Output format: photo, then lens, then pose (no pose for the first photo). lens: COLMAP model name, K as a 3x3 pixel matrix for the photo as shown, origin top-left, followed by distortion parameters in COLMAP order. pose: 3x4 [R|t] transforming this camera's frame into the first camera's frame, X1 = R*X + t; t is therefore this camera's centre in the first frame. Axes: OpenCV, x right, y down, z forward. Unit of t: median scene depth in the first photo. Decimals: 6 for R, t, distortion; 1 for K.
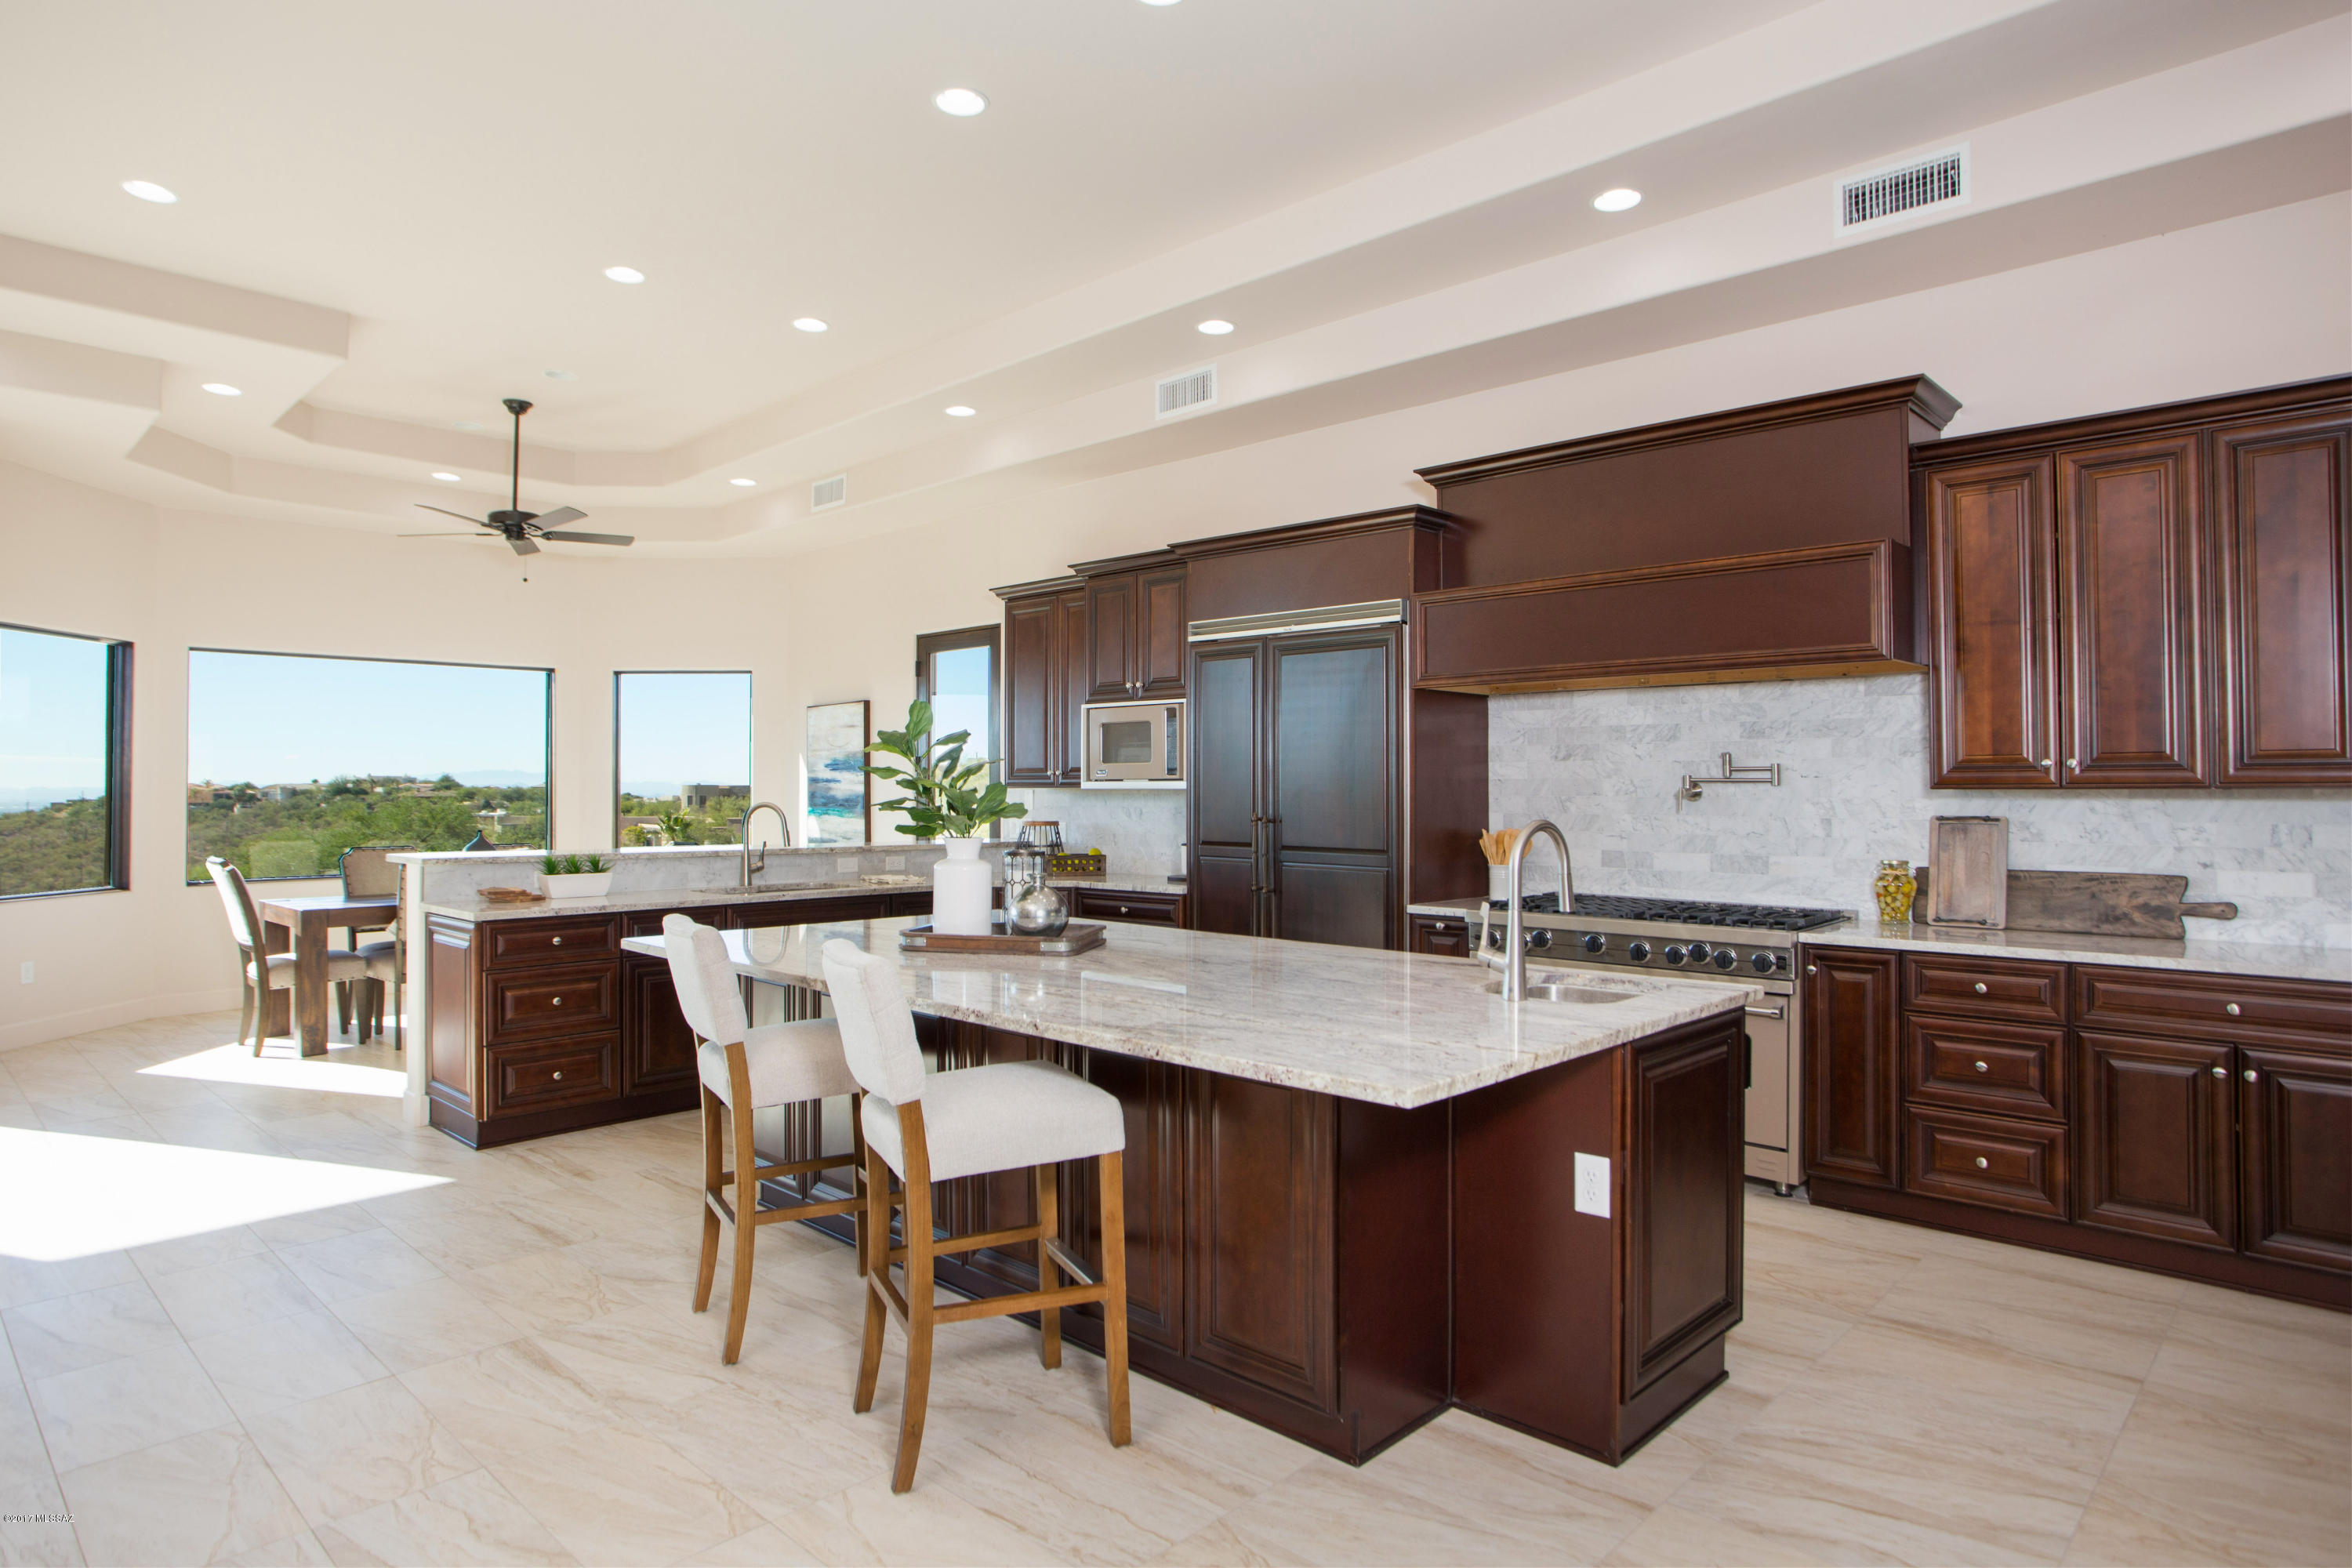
lens RADIAL K [[1325.3, 0, 1170.5], [0, 1325.3, 778.2], [0, 0, 1]] dist [-0.005522, -0.000267]
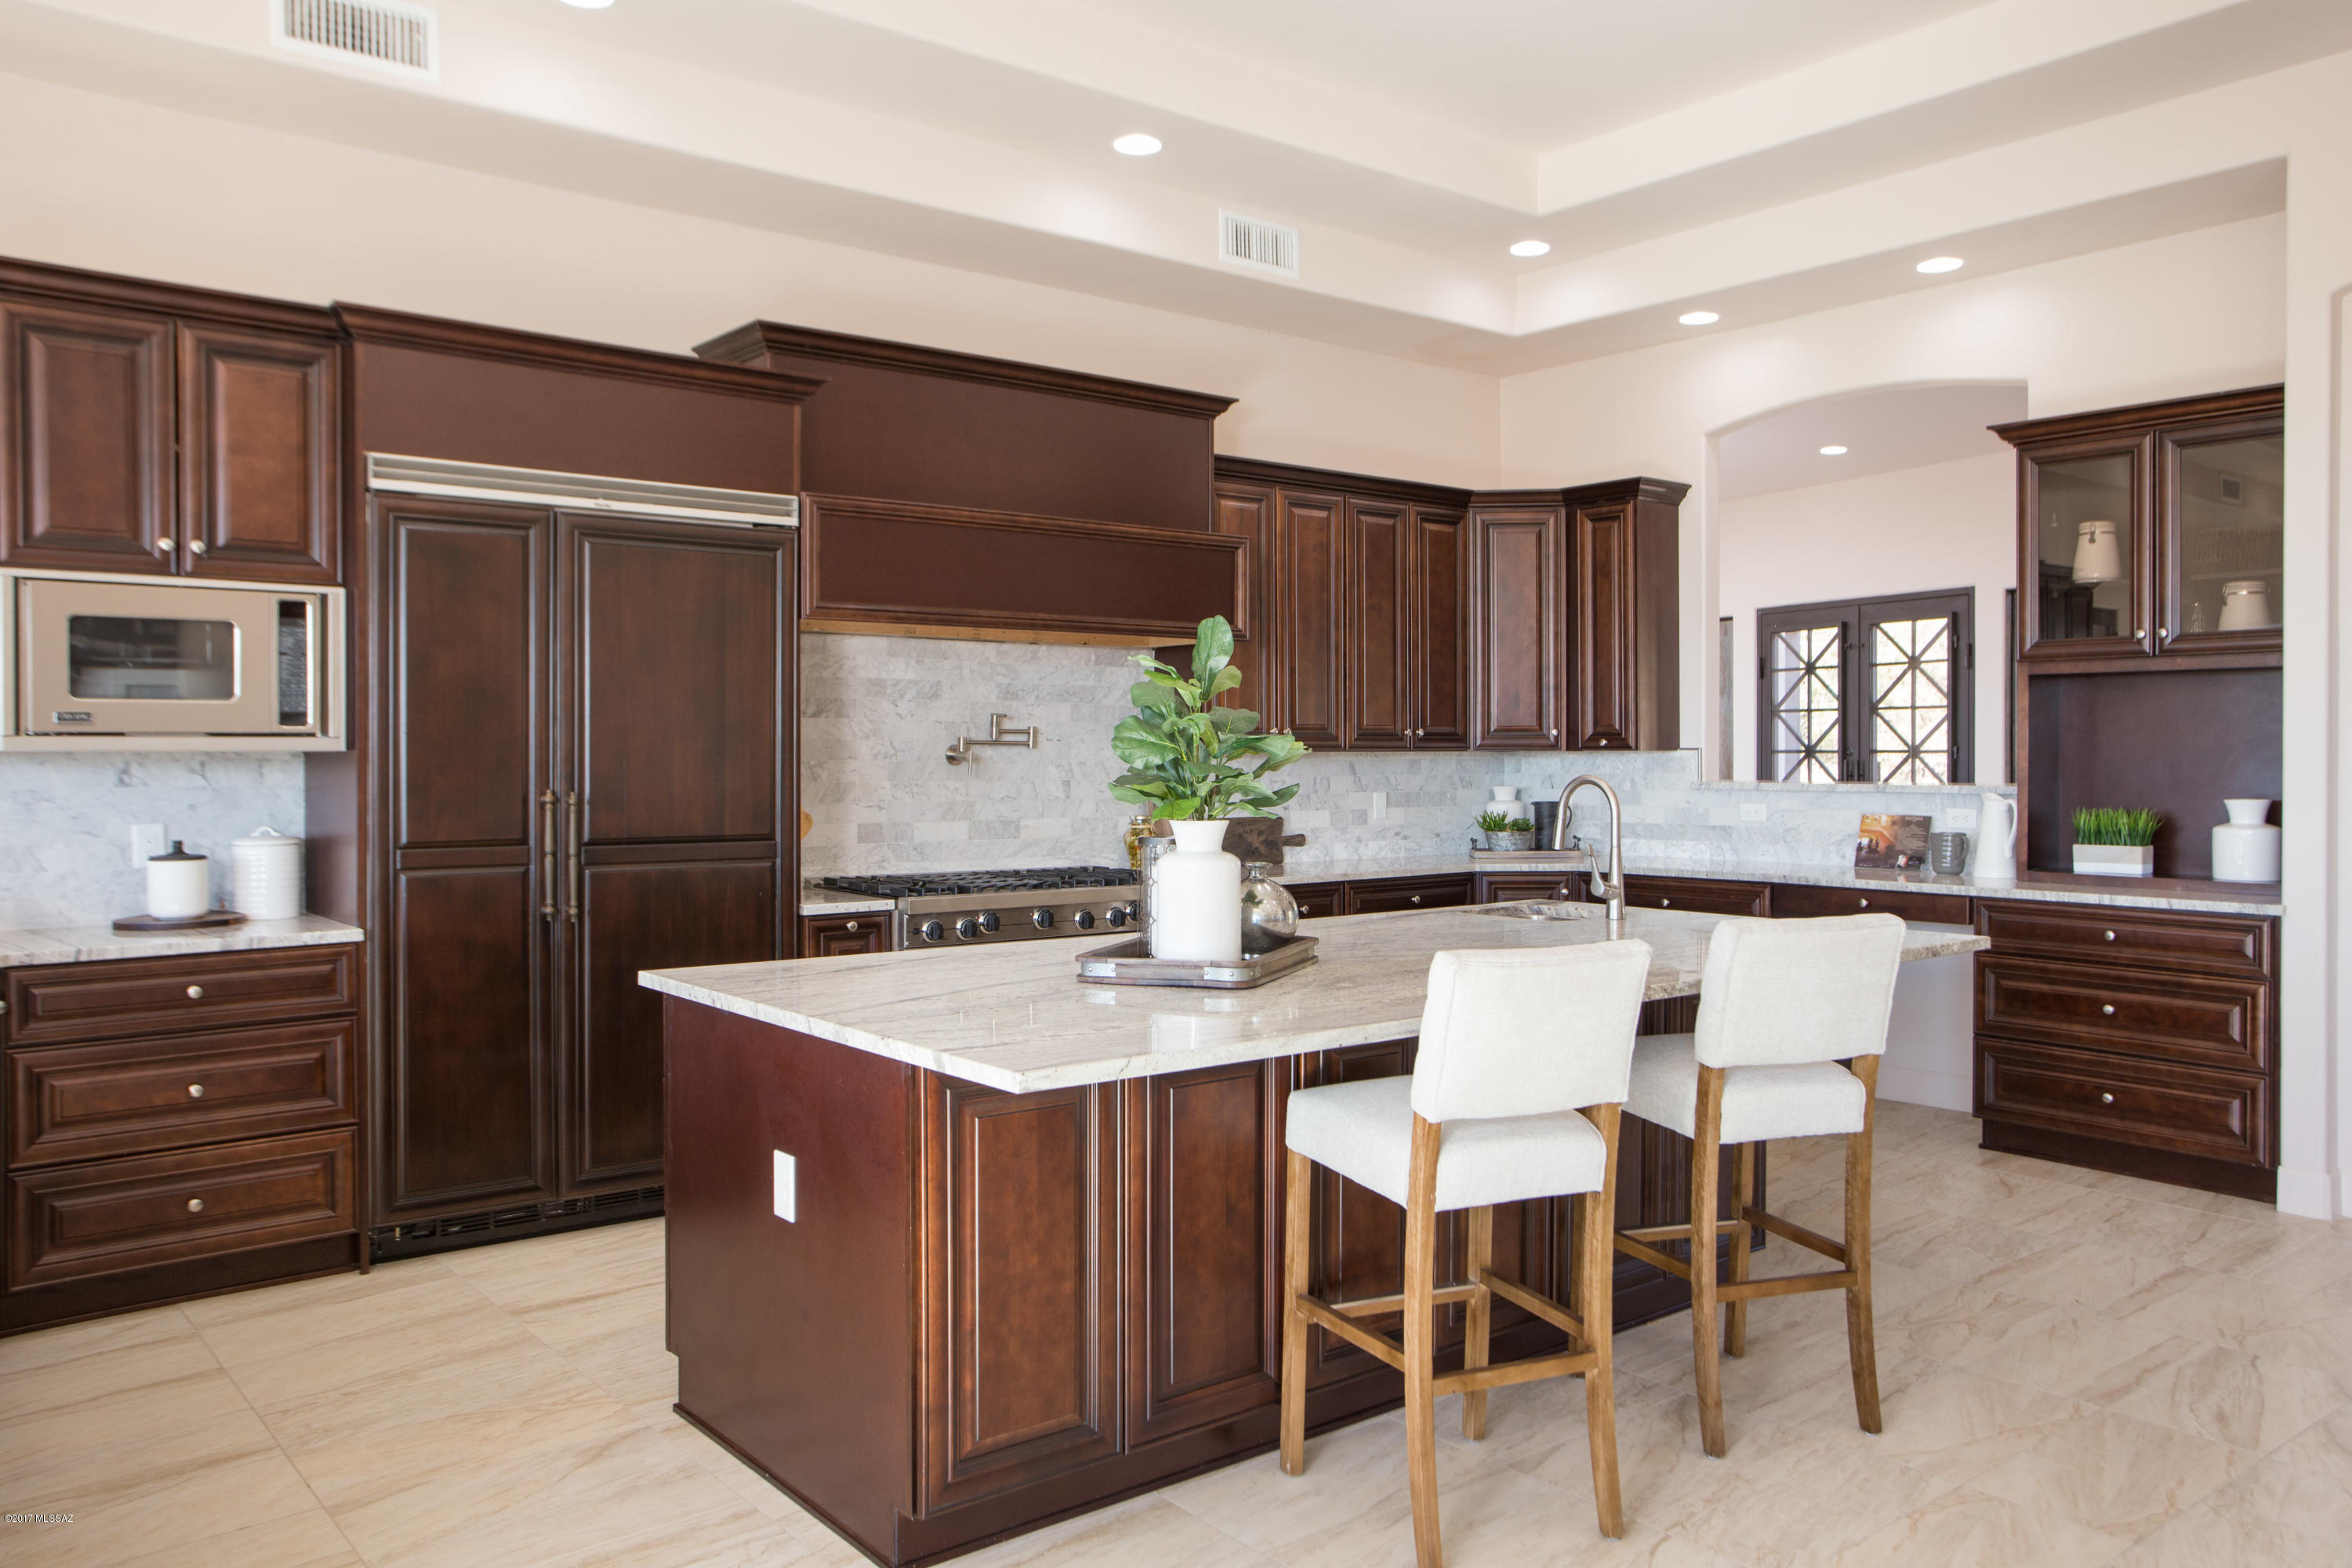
lens RADIAL K [[1775.3, 0, 1176.7], [0, 1775.3, 775.3], [0, 0, 1]] dist [0.003608, 0.000861]
pose [[0.135871, -0.014213, 0.990625, -0.828046], [-0.008456, 0.999844, 0.015505, 0.003877], [-0.990691, -0.010483, 0.135729, 0.685627]]
